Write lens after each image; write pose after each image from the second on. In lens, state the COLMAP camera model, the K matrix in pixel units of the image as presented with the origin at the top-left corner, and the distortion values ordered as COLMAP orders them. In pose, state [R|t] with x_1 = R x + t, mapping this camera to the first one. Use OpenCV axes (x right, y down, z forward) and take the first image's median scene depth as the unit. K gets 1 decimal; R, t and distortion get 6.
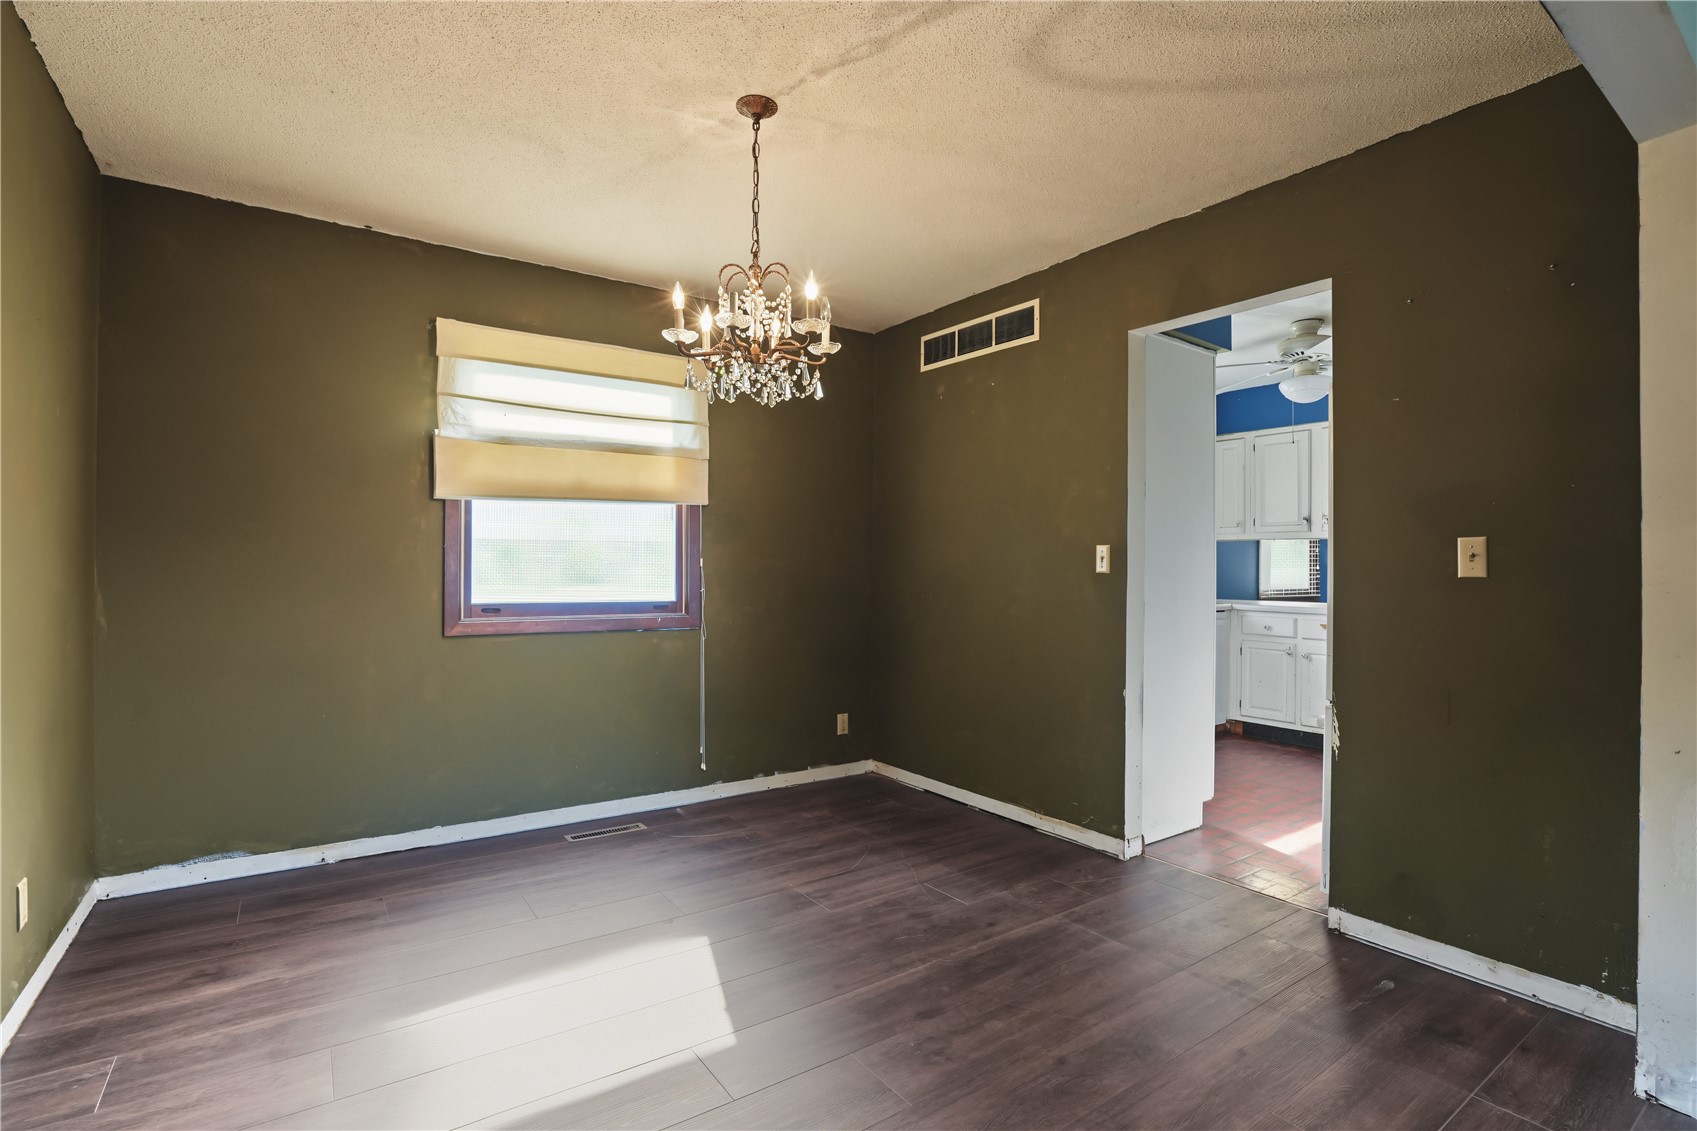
lens RADIAL K [[786.6, 0, 846.0], [0, 786.6, 567.1], [0, 0, 1]] dist [-0.028660, 0.002203]
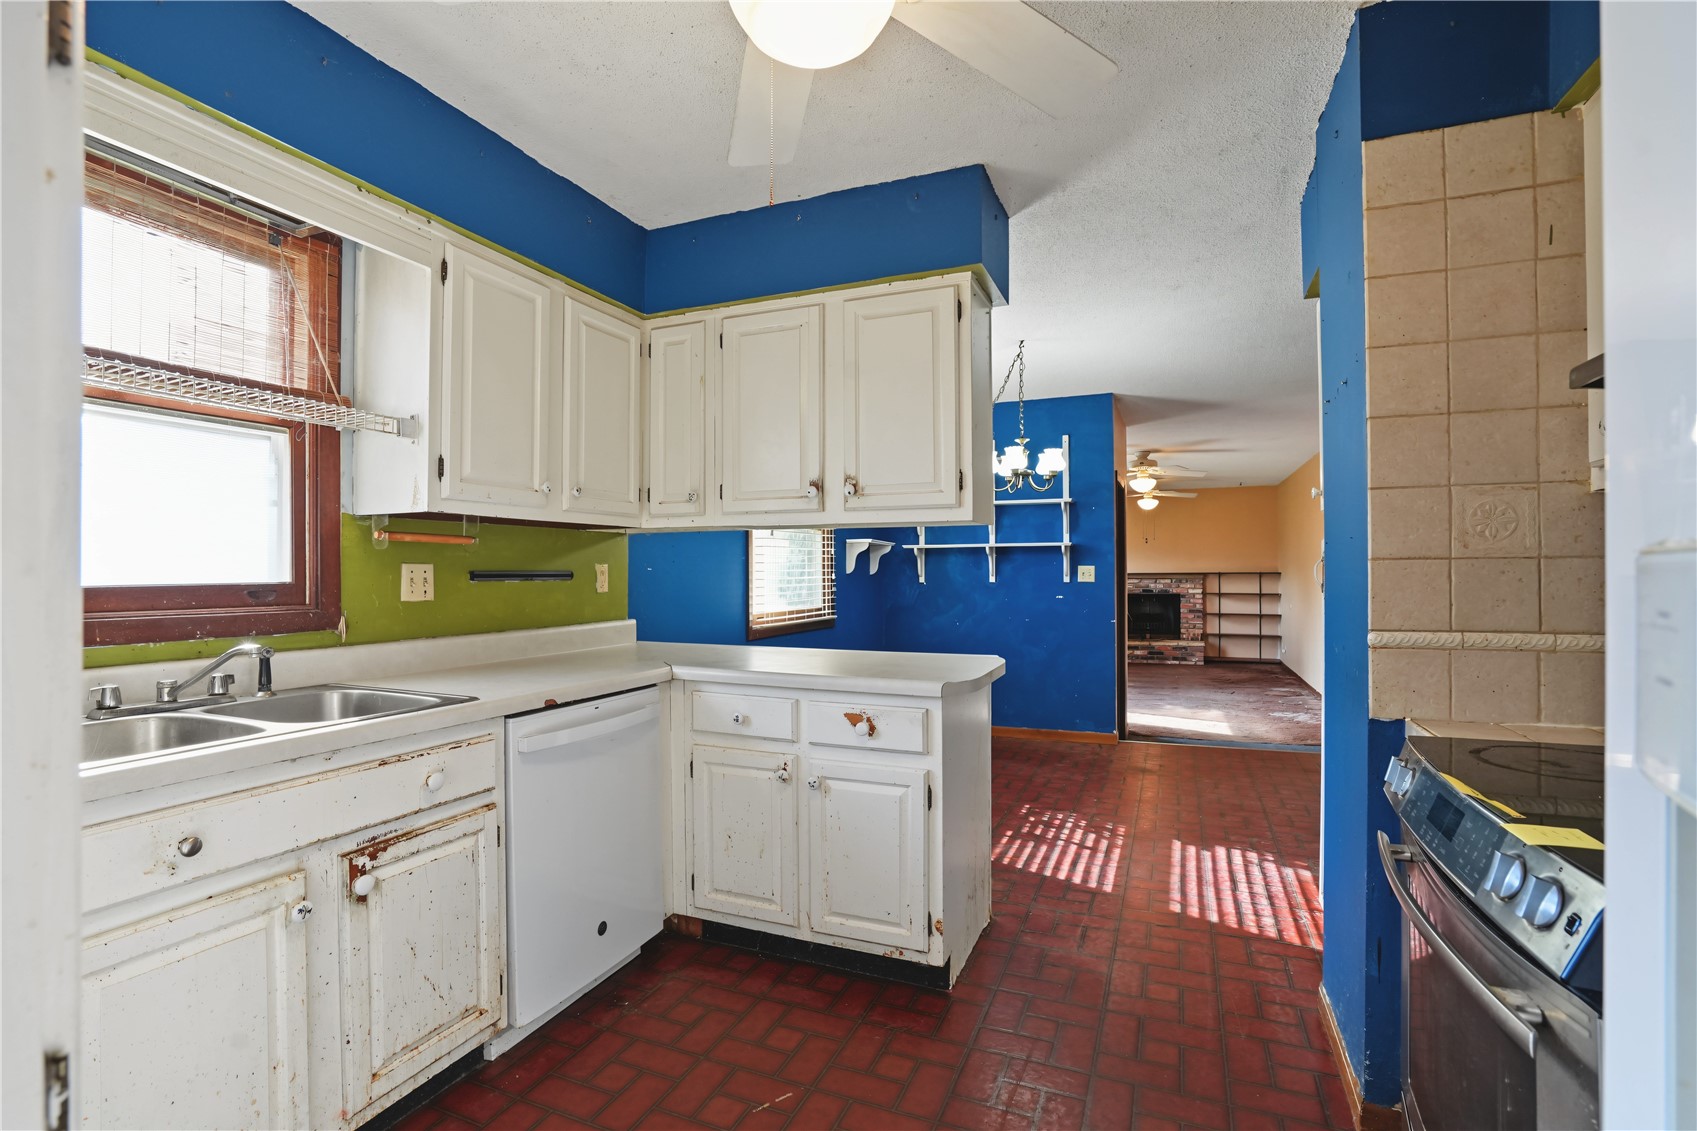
lens RADIAL K [[786.6, 0, 851.1], [0, 786.6, 562.5], [0, 0, 1]] dist [-0.028660, 0.002203]
pose [[0.842225, -0.004728, 0.539105, 0.348880], [0.008813, 0.999949, -0.004999, -0.010984], [-0.539054, 0.008961, 0.842224, 0.581548]]
